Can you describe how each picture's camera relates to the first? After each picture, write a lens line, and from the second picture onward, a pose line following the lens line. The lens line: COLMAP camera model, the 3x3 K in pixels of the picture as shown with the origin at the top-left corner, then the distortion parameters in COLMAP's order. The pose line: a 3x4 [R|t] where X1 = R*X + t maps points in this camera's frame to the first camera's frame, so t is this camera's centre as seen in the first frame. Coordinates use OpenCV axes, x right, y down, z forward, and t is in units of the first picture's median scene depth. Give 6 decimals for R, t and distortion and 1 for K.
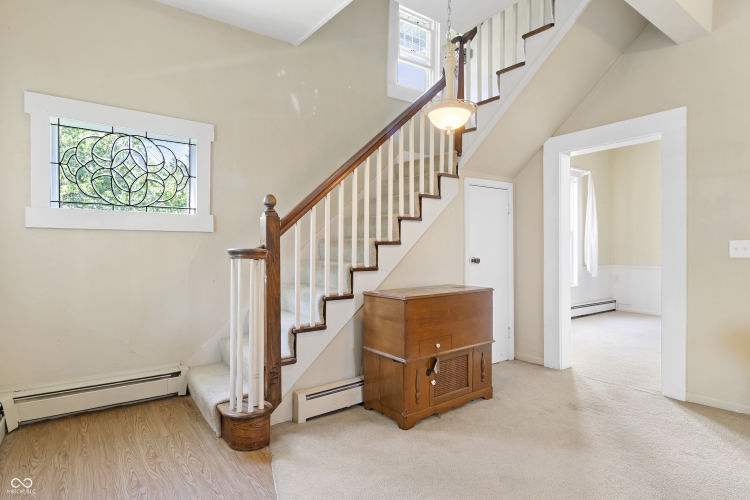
lens RADIAL K [[409.8, 0, 371.2], [0, 409.8, 251.5], [0, 0, 1]] dist [0.004171, -0.001261]
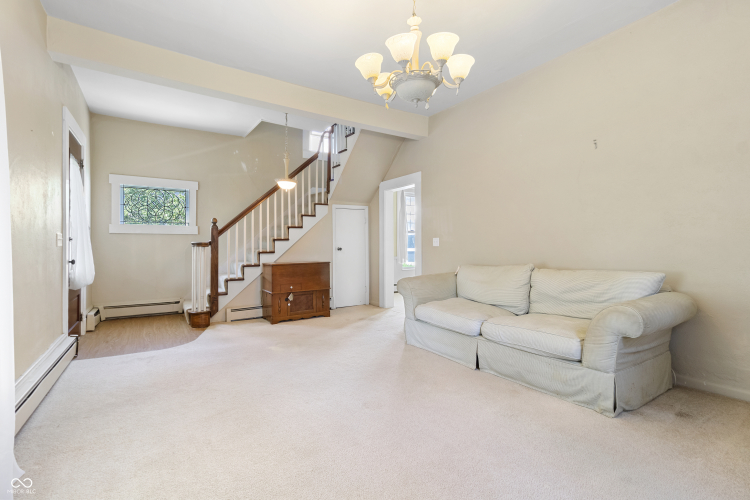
lens RADIAL K [[348.5, 0, 373.5], [0, 348.5, 242.7], [0, 0, 1]] dist [0.001354, 0.001573]
pose [[0.997750, -0.002001, -0.067019, 0.671985], [0.001296, 0.999943, -0.010553, 0.015195], [0.067037, 0.010443, 0.997696, -0.744607]]
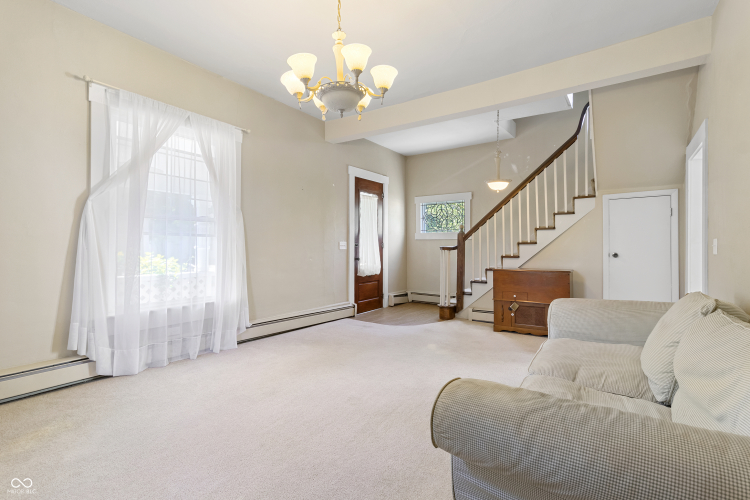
lens RADIAL K [[348.5, 0, 370.1], [0, 348.5, 245.2], [0, 0, 1]] dist [0.001354, 0.001573]
pose [[0.315044, -0.004588, -0.949066, 1.418430], [-0.011760, 0.999893, -0.008737, 0.011705], [0.949004, 0.013913, 0.314957, -0.157090]]
